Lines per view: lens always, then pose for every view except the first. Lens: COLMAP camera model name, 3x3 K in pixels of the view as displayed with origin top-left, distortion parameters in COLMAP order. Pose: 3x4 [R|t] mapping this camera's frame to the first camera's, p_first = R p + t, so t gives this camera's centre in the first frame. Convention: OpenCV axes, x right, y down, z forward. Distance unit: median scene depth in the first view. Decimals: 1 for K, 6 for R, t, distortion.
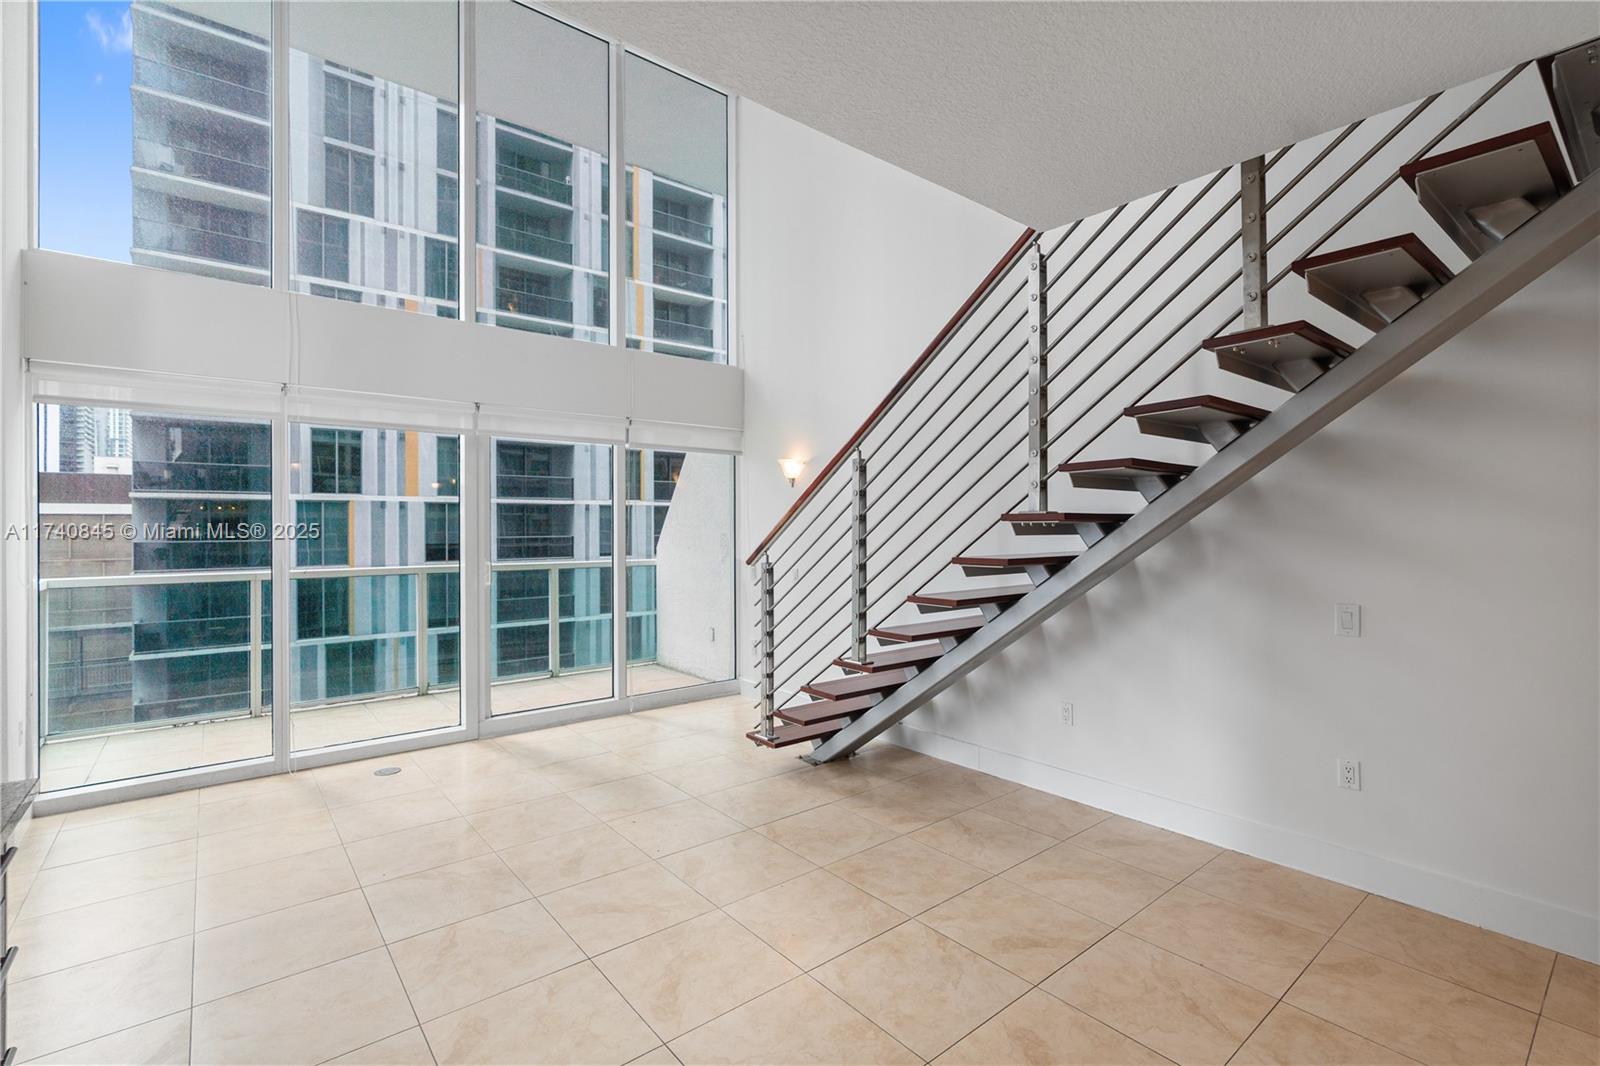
lens RADIAL K [[728.6, 0, 798.0], [0, 728.6, 528.6], [0, 0, 1]] dist [-0.006064, 0.002601]
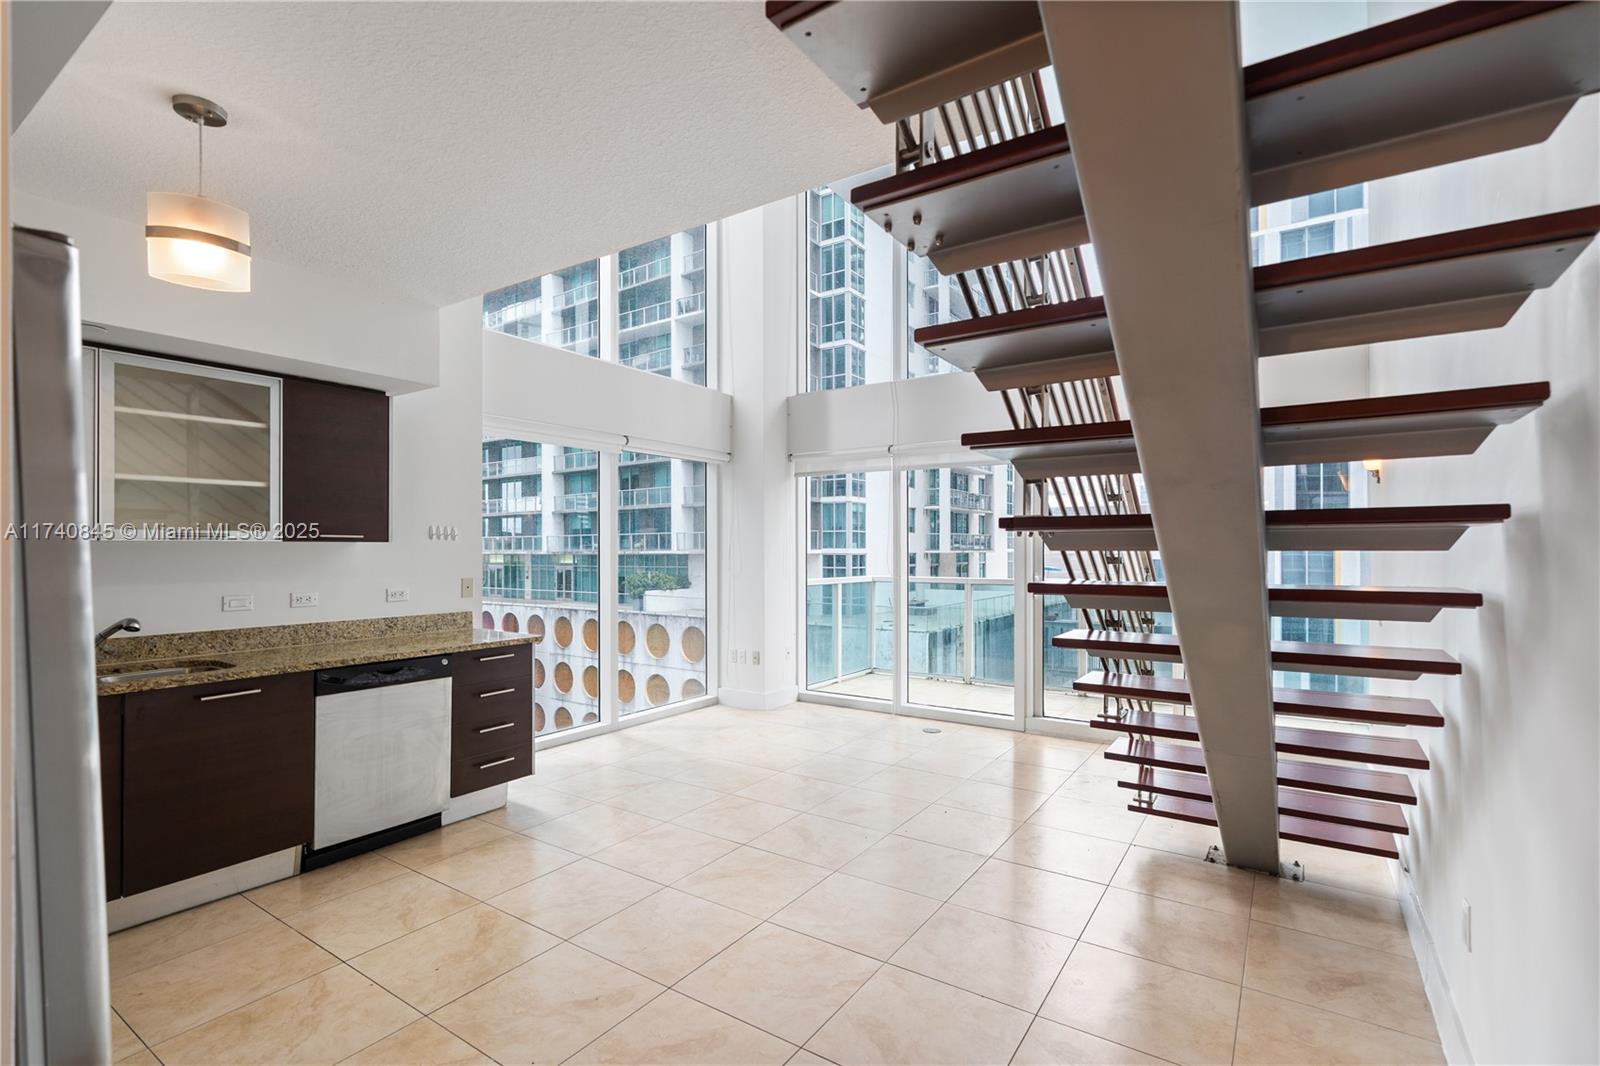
lens RADIAL K [[728.6, 0, 814.6], [0, 728.6, 552.0], [0, 0, 1]] dist [-0.006064, 0.002601]
pose [[0.298986, 0.007792, -0.954226, 0.845088], [-0.002358, 0.999970, 0.007426, 0.002598], [0.954255, 0.000030, 0.298995, 0.529655]]
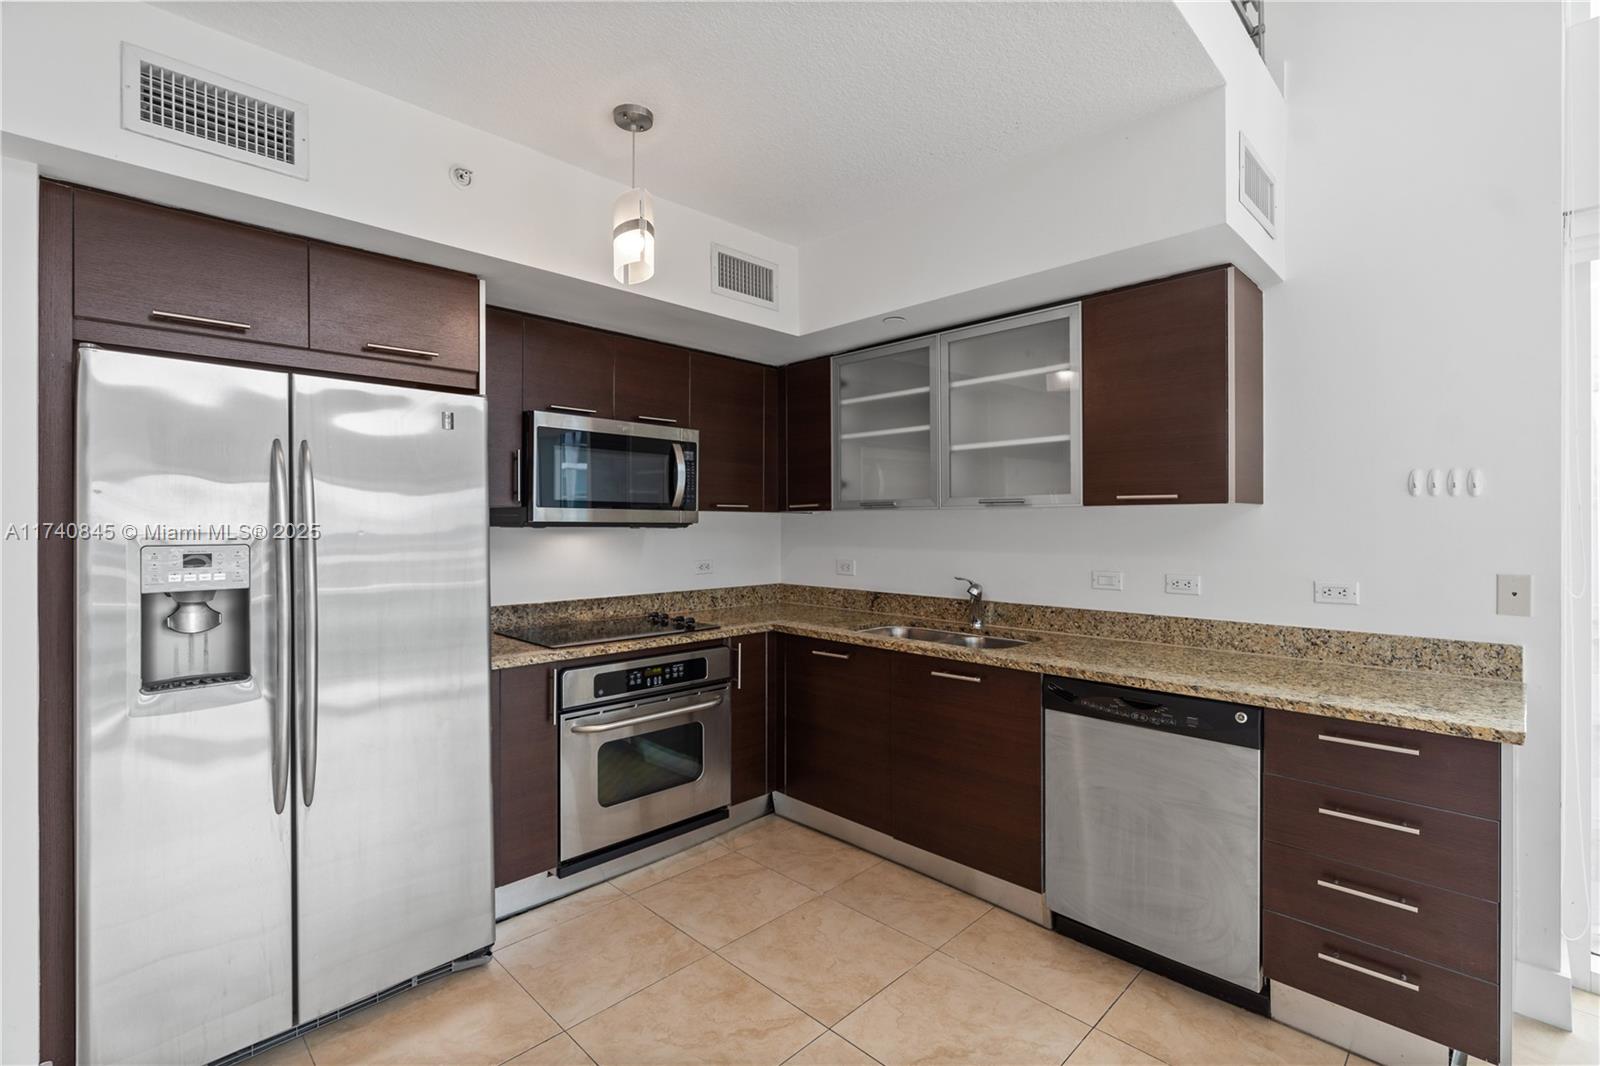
lens RADIAL K [[728.6, 0, 798.3], [0, 728.6, 523.9], [0, 0, 1]] dist [-0.006064, 0.002601]
pose [[-0.995399, 0.005128, -0.095684, 0.046089], [0.004994, 0.999986, 0.001635, 0.014031], [0.095691, 0.001150, -0.995410, 0.896731]]
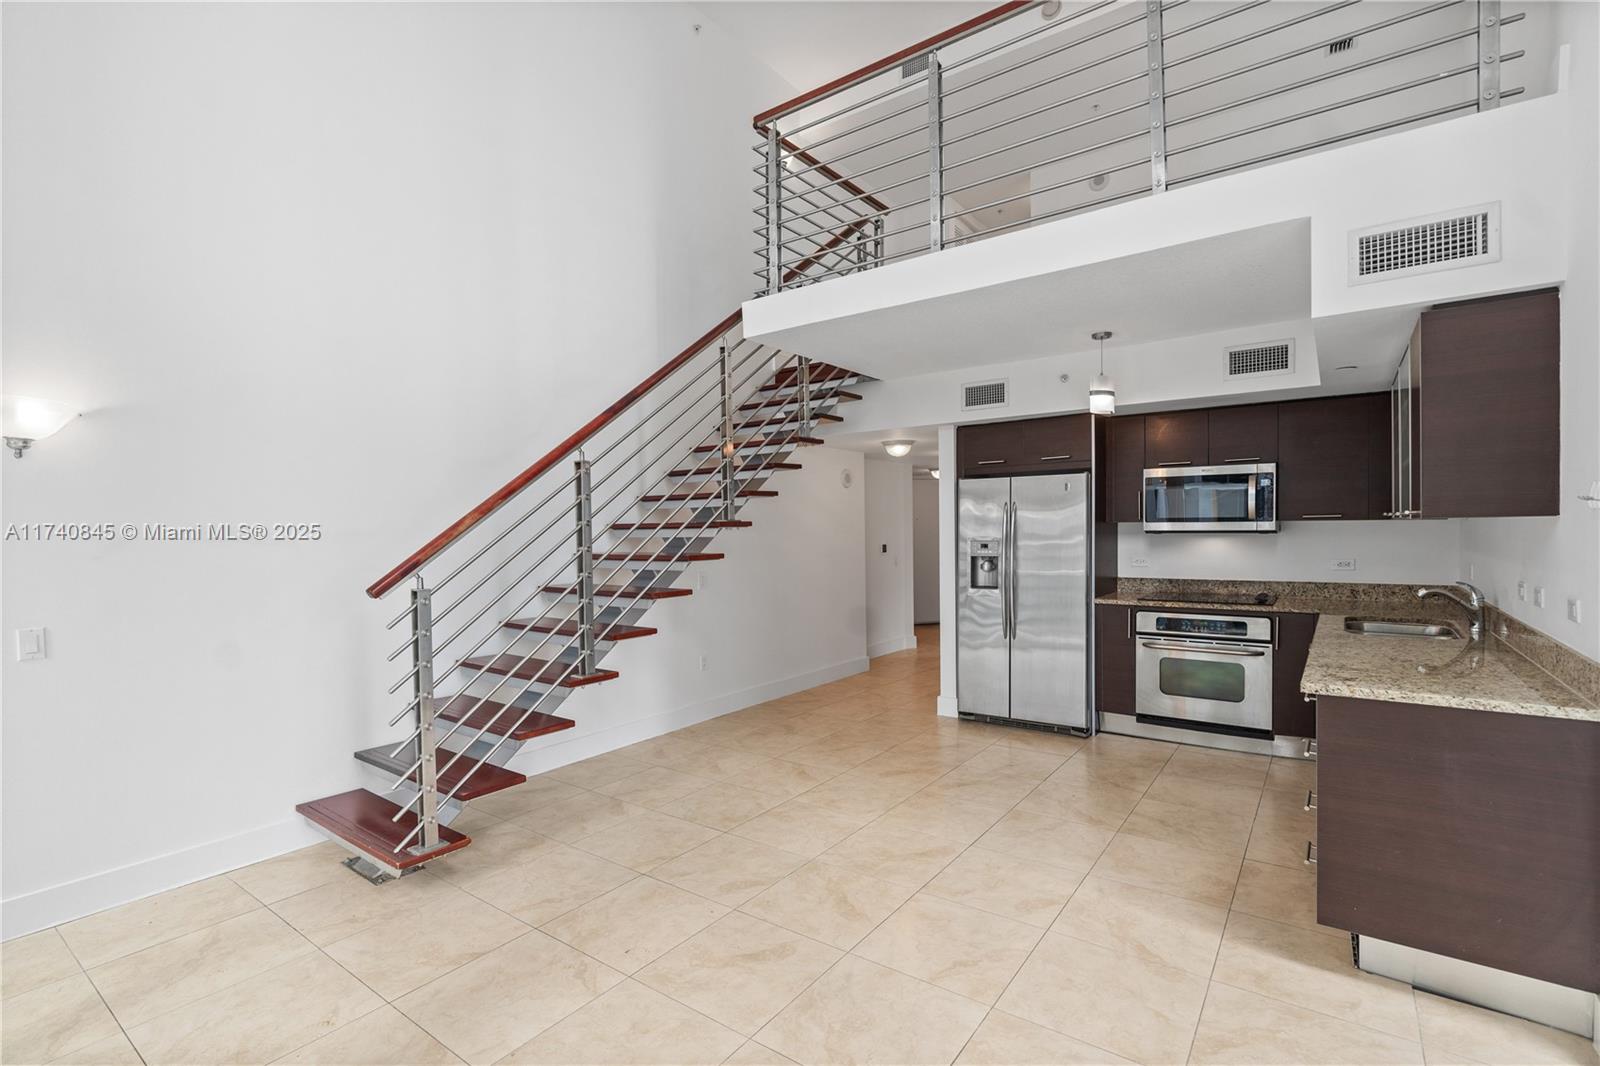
lens RADIAL K [[728.6, 0, 810.8], [0, 728.6, 542.8], [0, 0, 1]] dist [-0.006064, 0.002601]
pose [[-0.257471, -0.011805, 0.966214, -1.045494], [0.017748, 0.999699, 0.016944, -0.001918], [-0.966123, 0.021511, -0.257184, 1.103288]]
